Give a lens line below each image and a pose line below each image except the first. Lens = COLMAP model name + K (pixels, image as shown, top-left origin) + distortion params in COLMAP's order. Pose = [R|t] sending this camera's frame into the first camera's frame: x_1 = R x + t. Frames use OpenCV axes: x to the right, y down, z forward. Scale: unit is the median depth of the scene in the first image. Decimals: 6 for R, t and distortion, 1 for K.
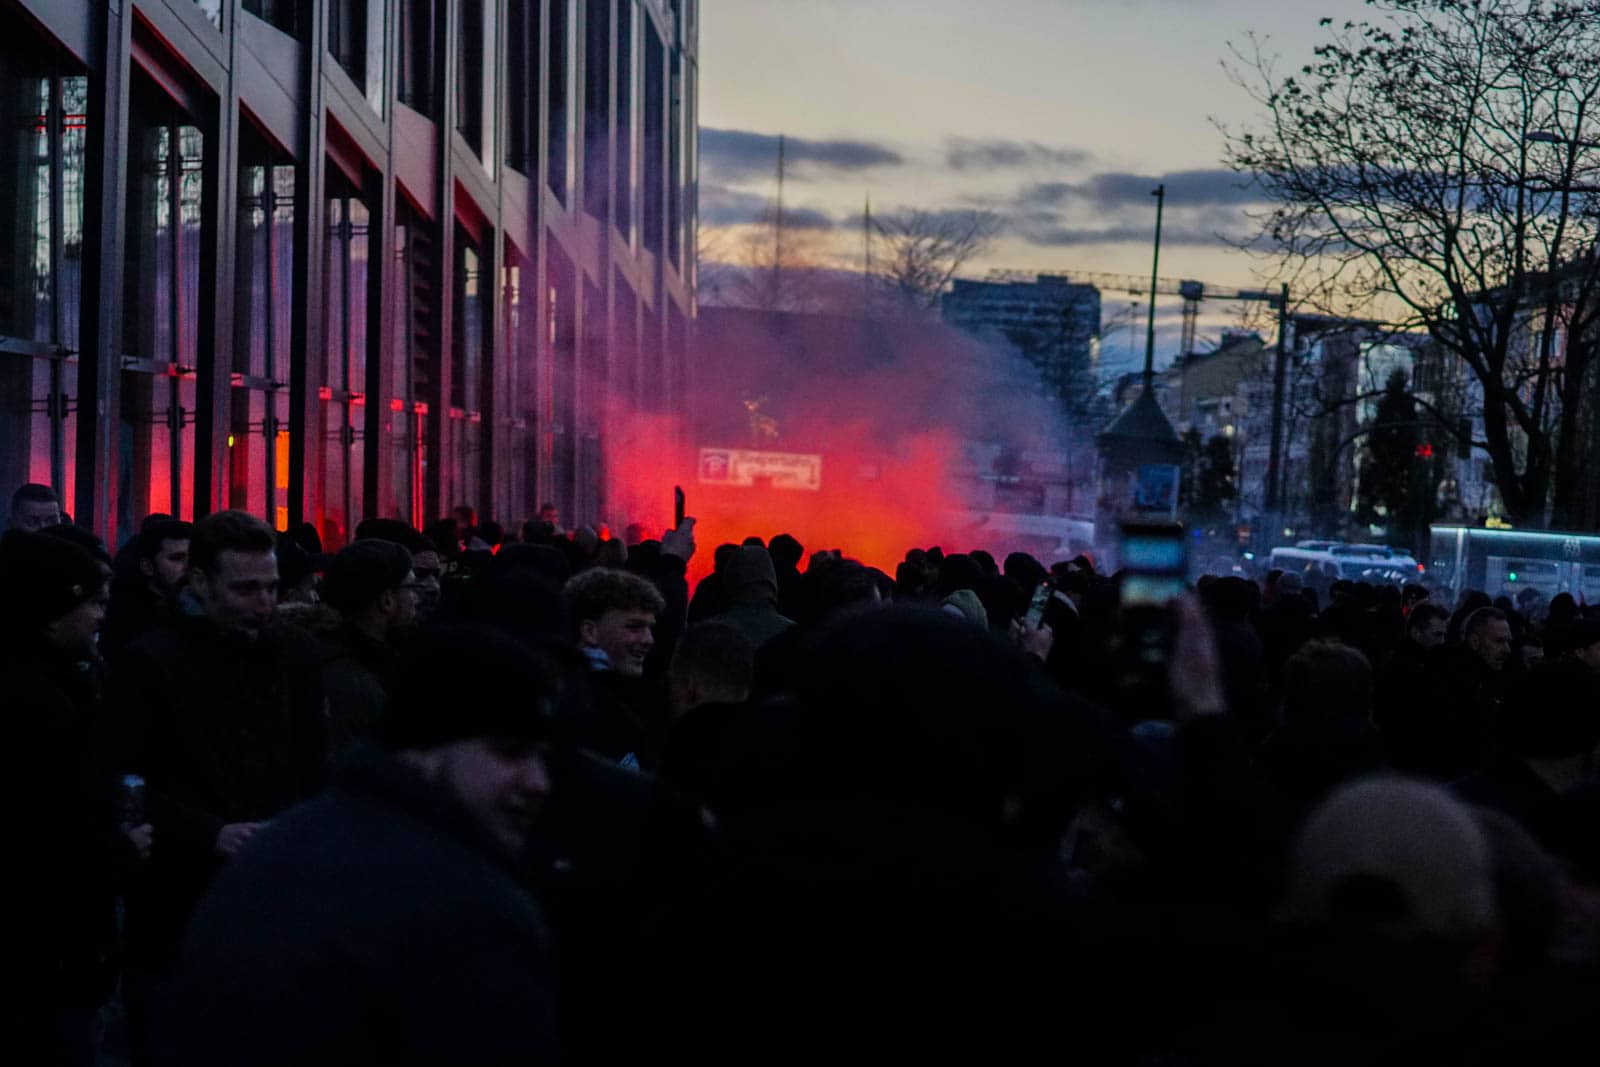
lens RADIAL K [[3592.0, 0, 800.0], [0, 3592.0, 533.5], [0, 0, 1]] dist [0.009436, 0.017847]
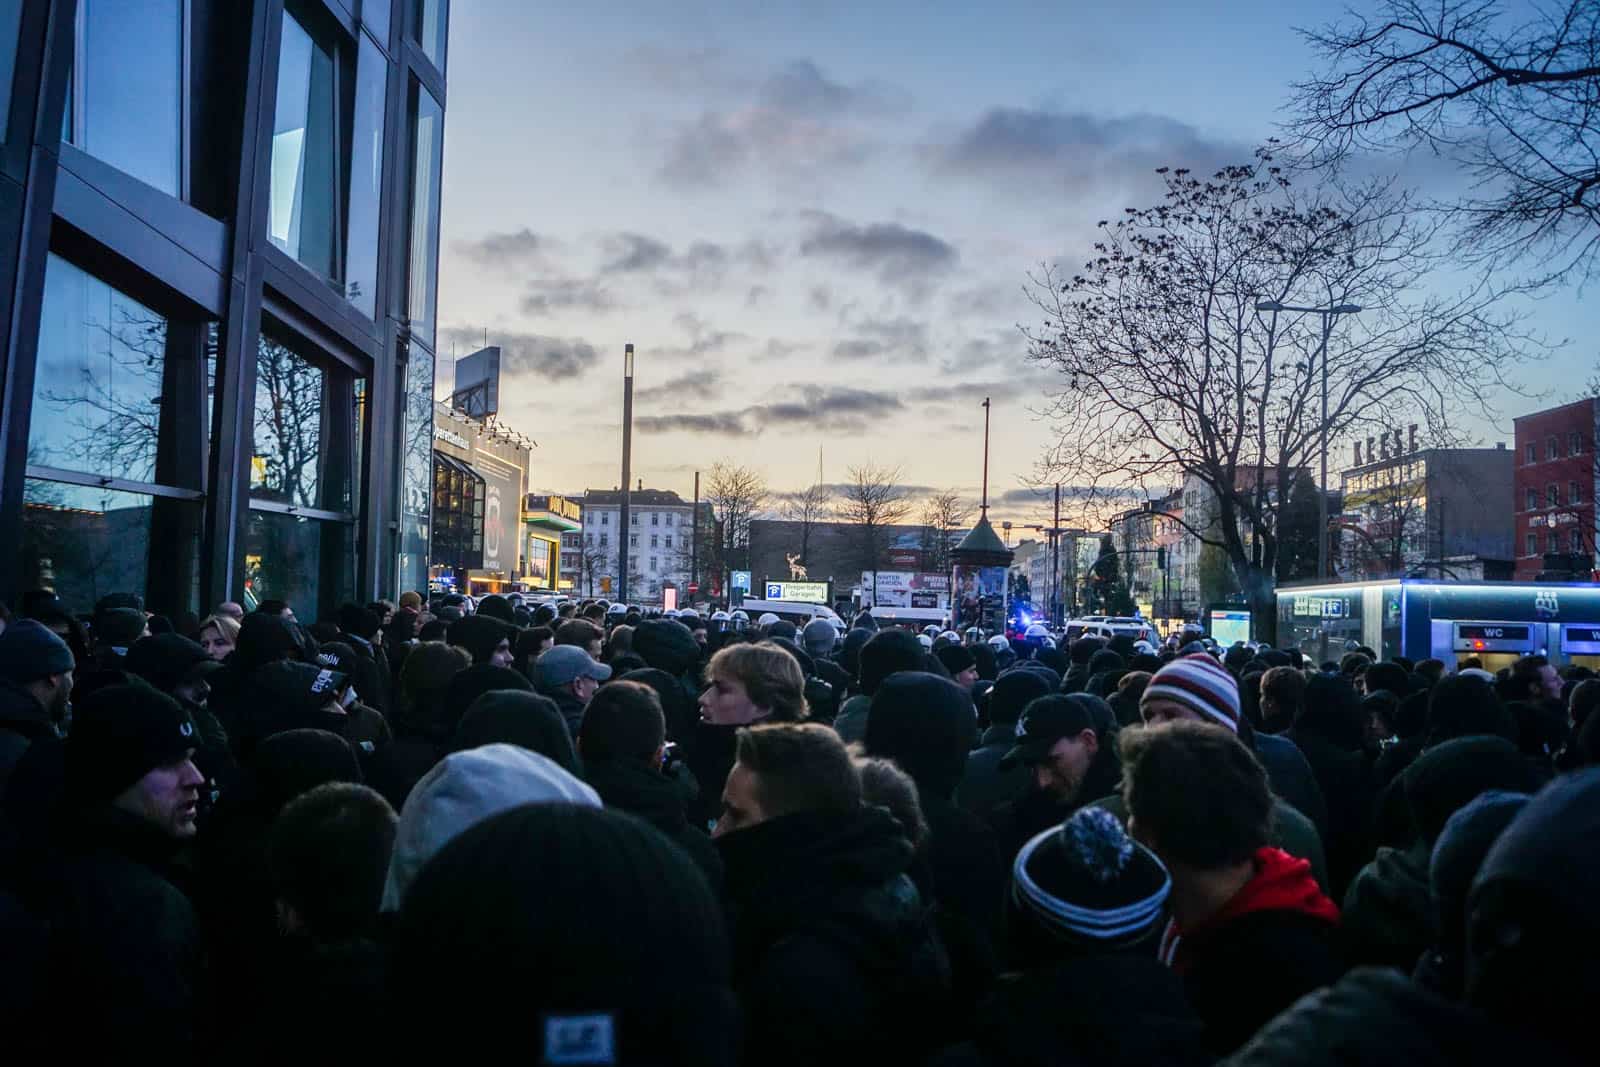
lens RADIAL K [[3592.0, 0, 800.0], [0, 3592.0, 533.5], [0, 0, 1]] dist [0.009436, 0.017847]
pose [[0.997968, -0.042997, 0.047012, -0.087795], [0.044200, 0.998713, -0.024856, -0.000594], [-0.045883, 0.026884, 0.998585, -0.852887]]
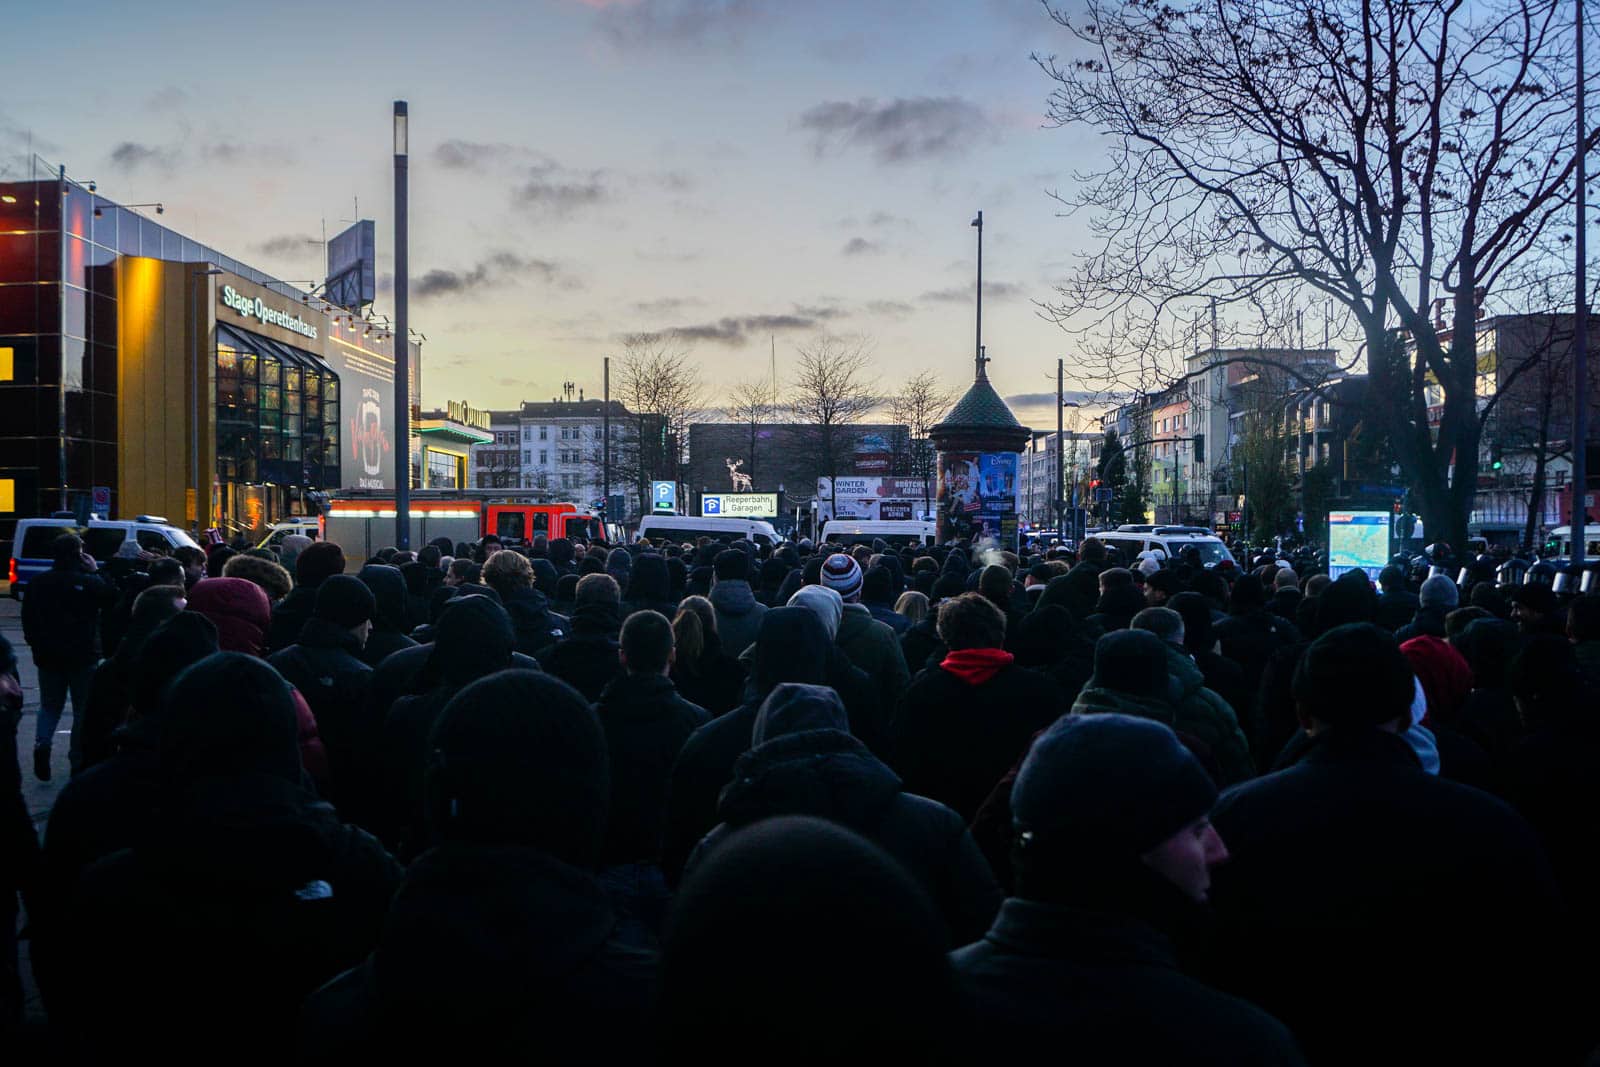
lens RADIAL K [[3920.4, 0, 800.4], [0, 3920.4, 465.1], [0, 0, 1]] dist [1.084681, -0.240456]
pose [[0.995776, -0.072003, 0.056977, -0.072254], [0.073177, 0.997142, -0.018785, -0.000702], [-0.055461, 0.022875, 0.998199, -0.665995]]
